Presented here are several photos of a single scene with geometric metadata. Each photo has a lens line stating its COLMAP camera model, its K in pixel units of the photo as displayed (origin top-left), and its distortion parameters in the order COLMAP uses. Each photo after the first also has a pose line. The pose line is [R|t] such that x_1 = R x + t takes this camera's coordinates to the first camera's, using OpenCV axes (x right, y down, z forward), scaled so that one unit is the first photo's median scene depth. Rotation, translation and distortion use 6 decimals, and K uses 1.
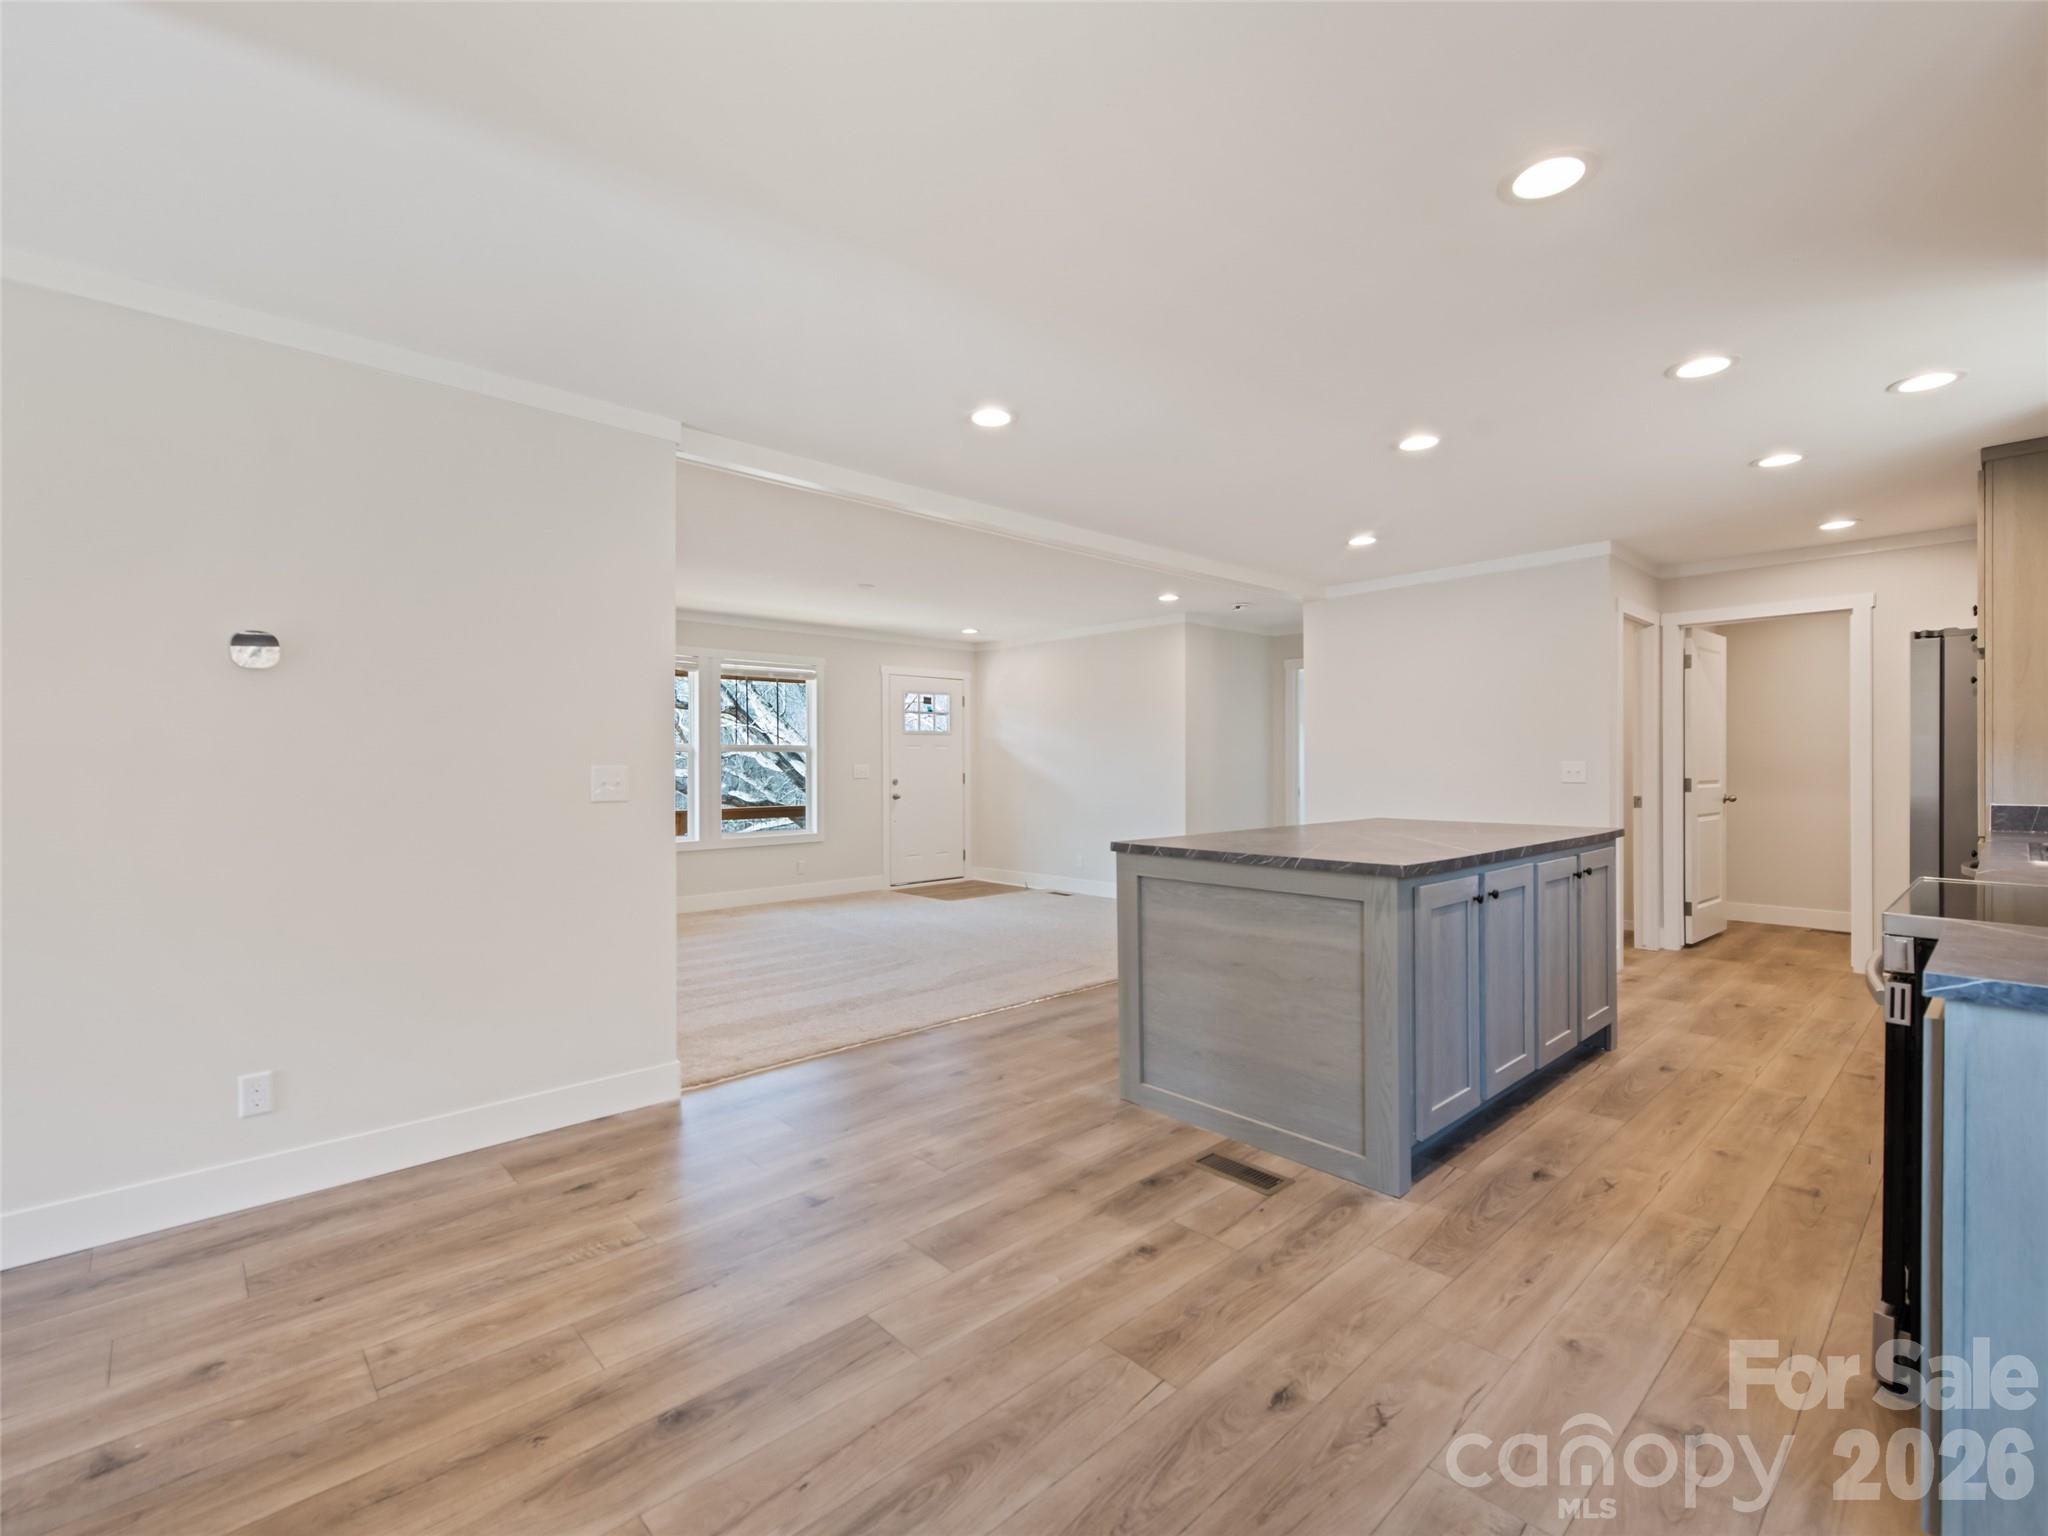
lens RADIAL K [[907.8, 0, 1024.0], [0, 907.8, 768.0], [0, 0, 1]] dist [-0.000586, -0.000278]
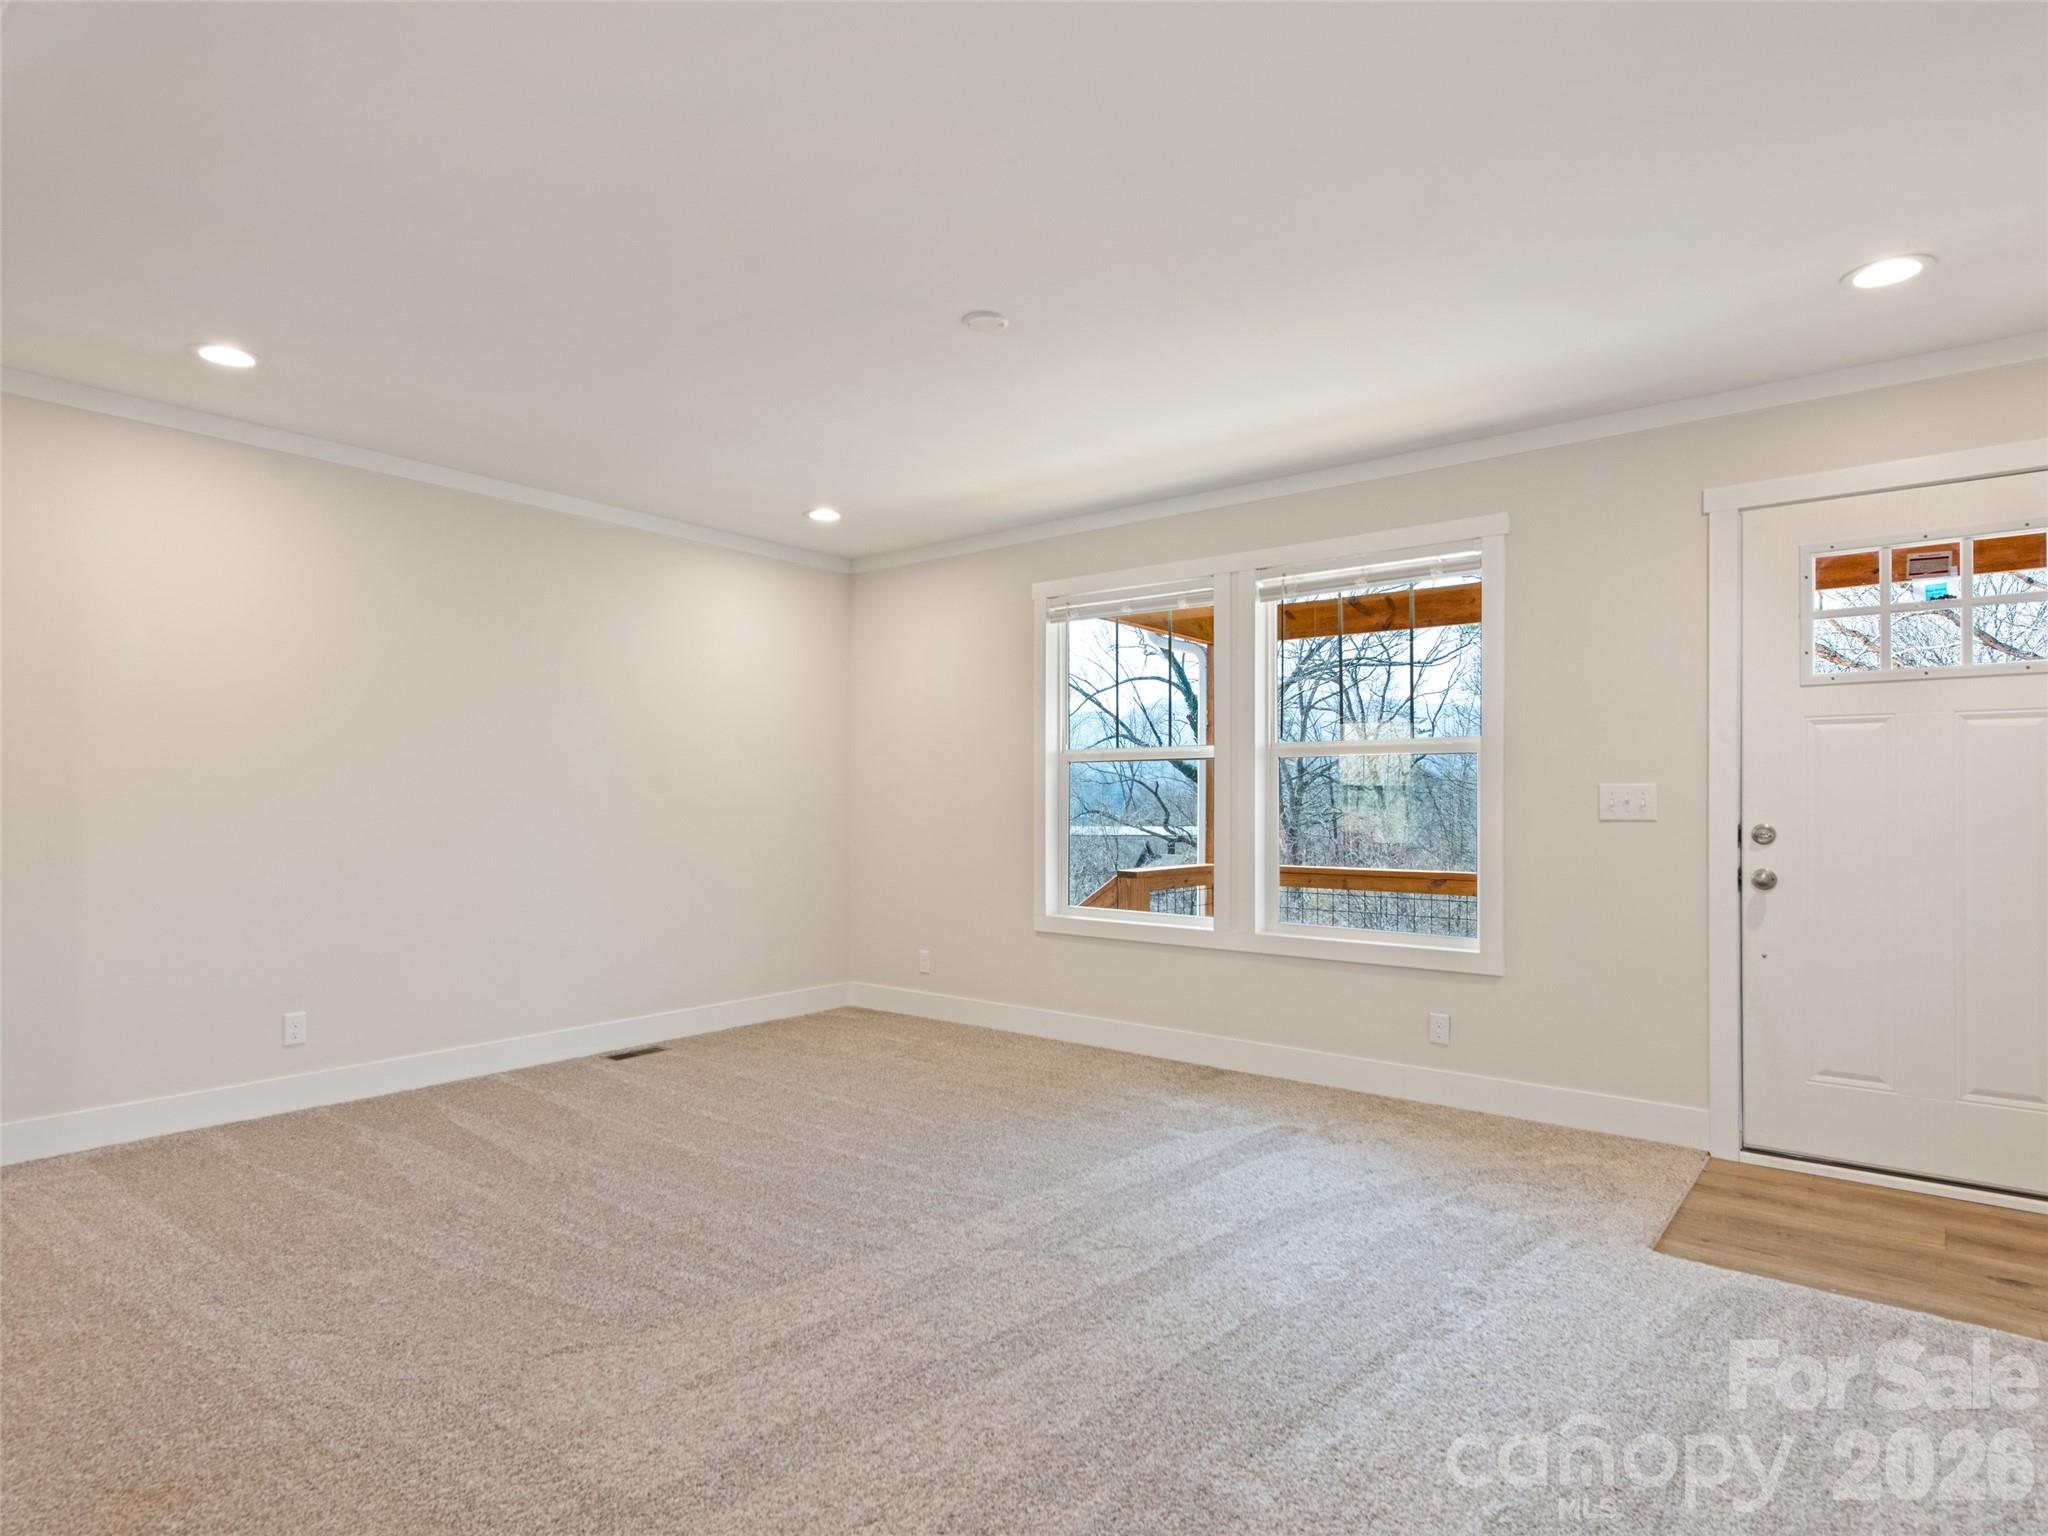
lens RADIAL K [[1116.4, 0, 1024.0], [0, 1116.4, 768.0], [0, 0, 1]] dist [-0.019527, -0.000436]
pose [[0.151570, -0.020497, -0.988234, 0.327101], [-0.010015, 0.999702, -0.022271, 0.004015], [0.988396, 0.013273, 0.151319, 1.028137]]
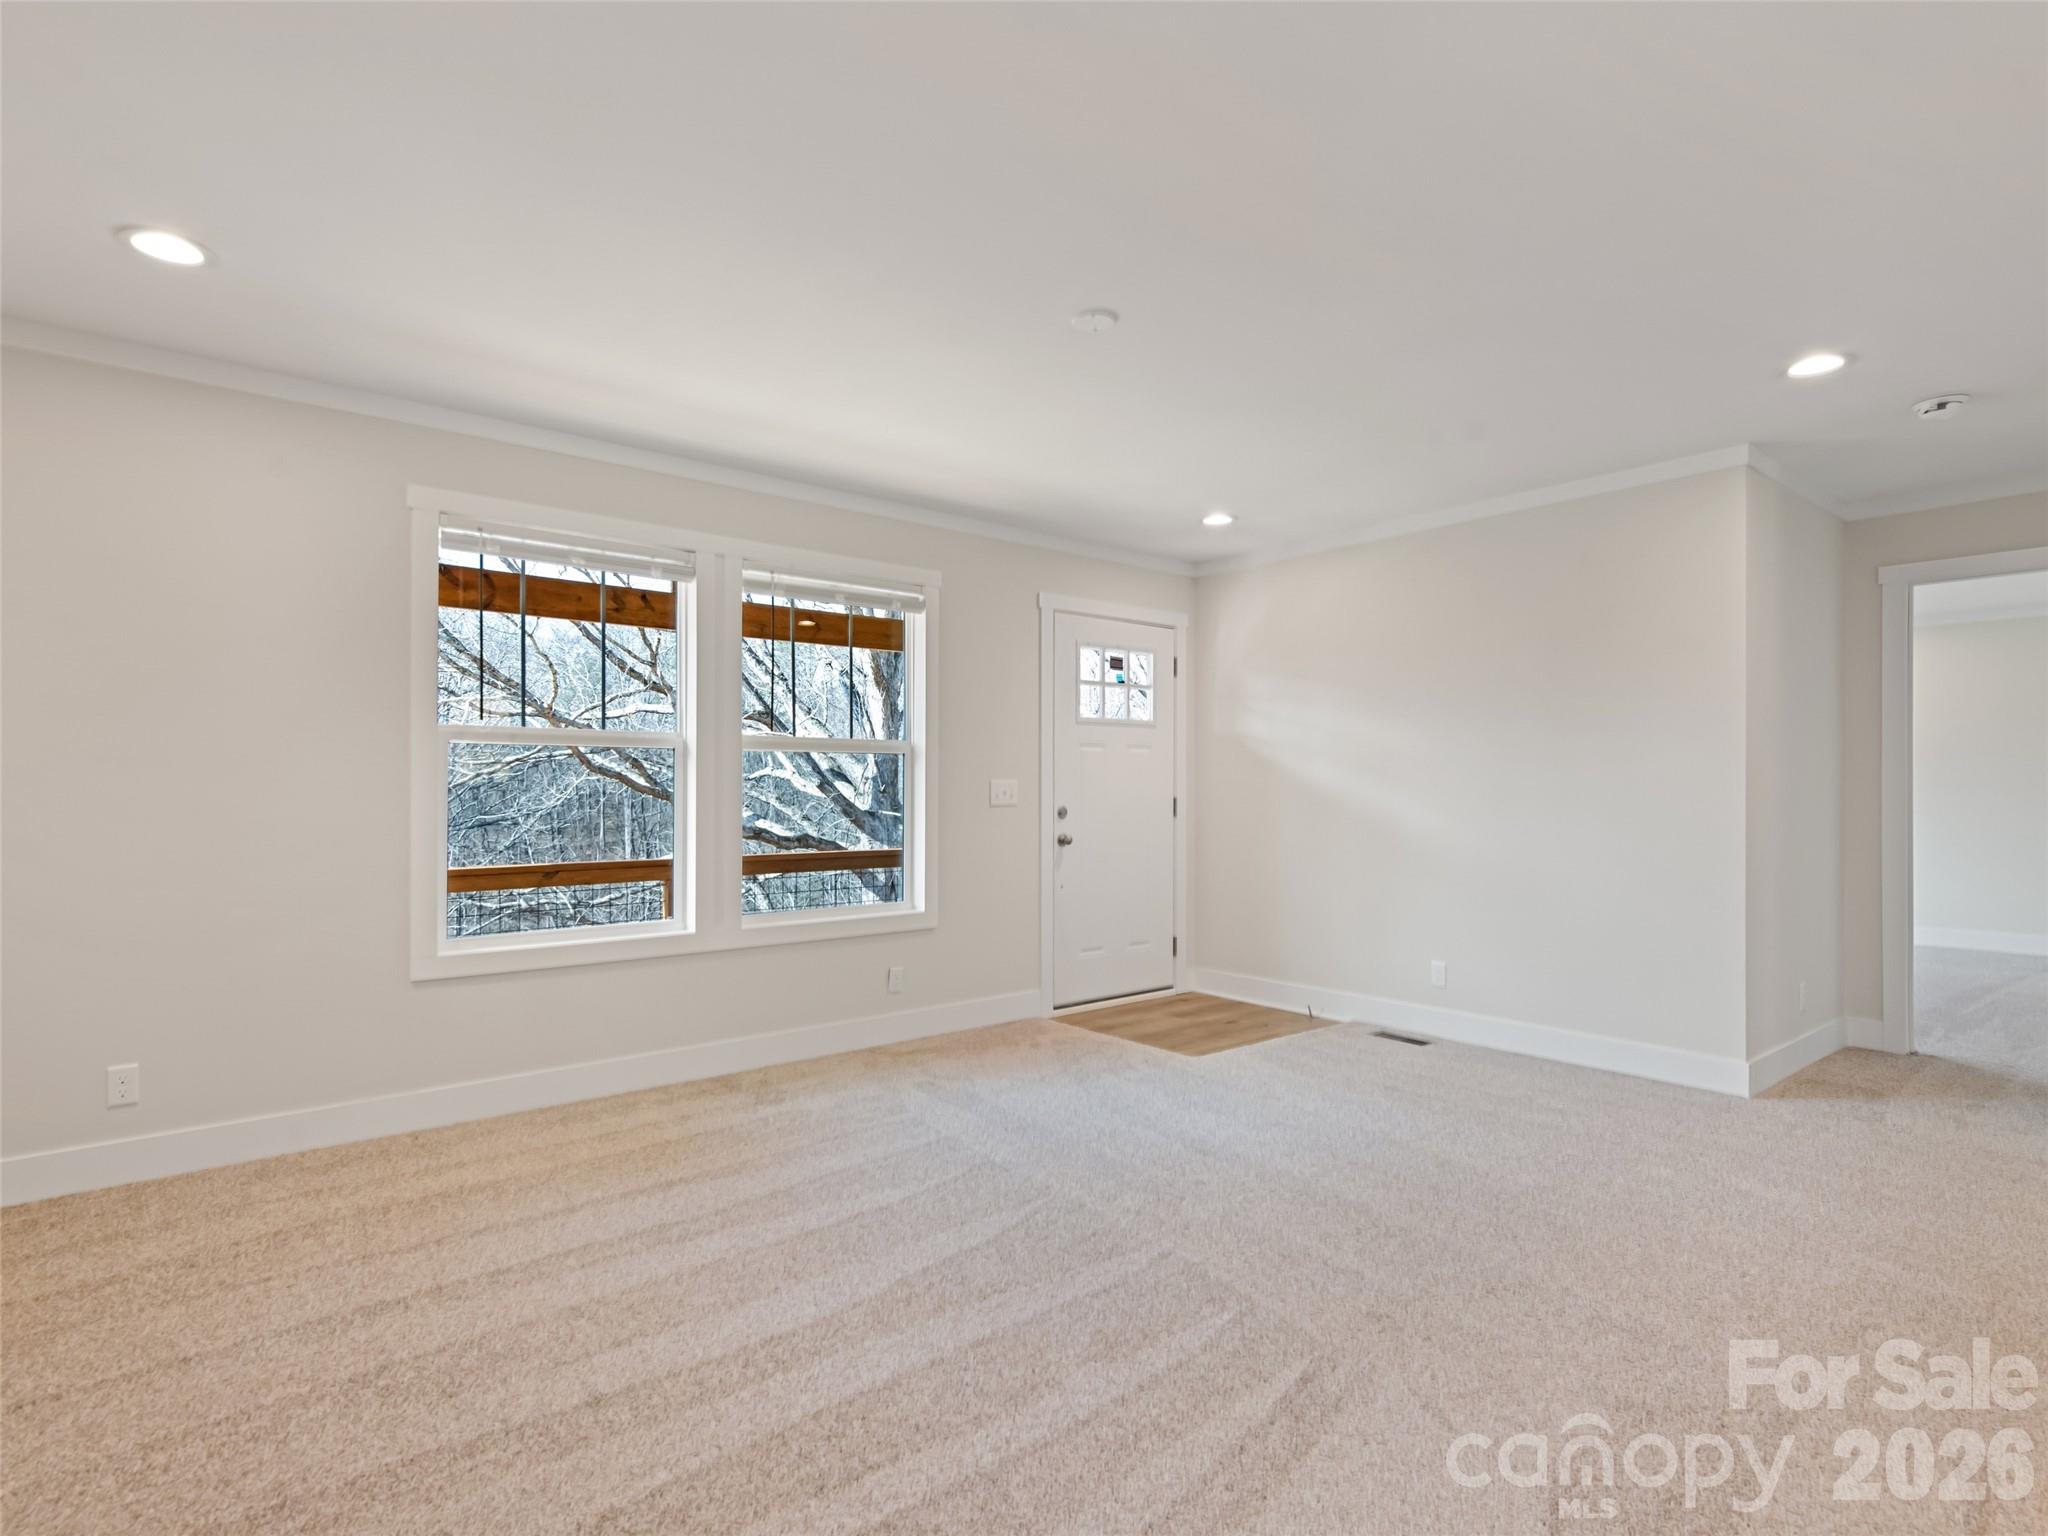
lens RADIAL K [[1028.9, 0, 1021.9], [0, 1028.9, 778.8], [0, 0, 1]] dist [-0.000828, -0.000099]
pose [[0.998034, 0.004766, -0.062501, -0.194905], [-0.005778, 0.999855, -0.016013, 0.008045], [0.062415, 0.016343, 0.997916, 0.603915]]
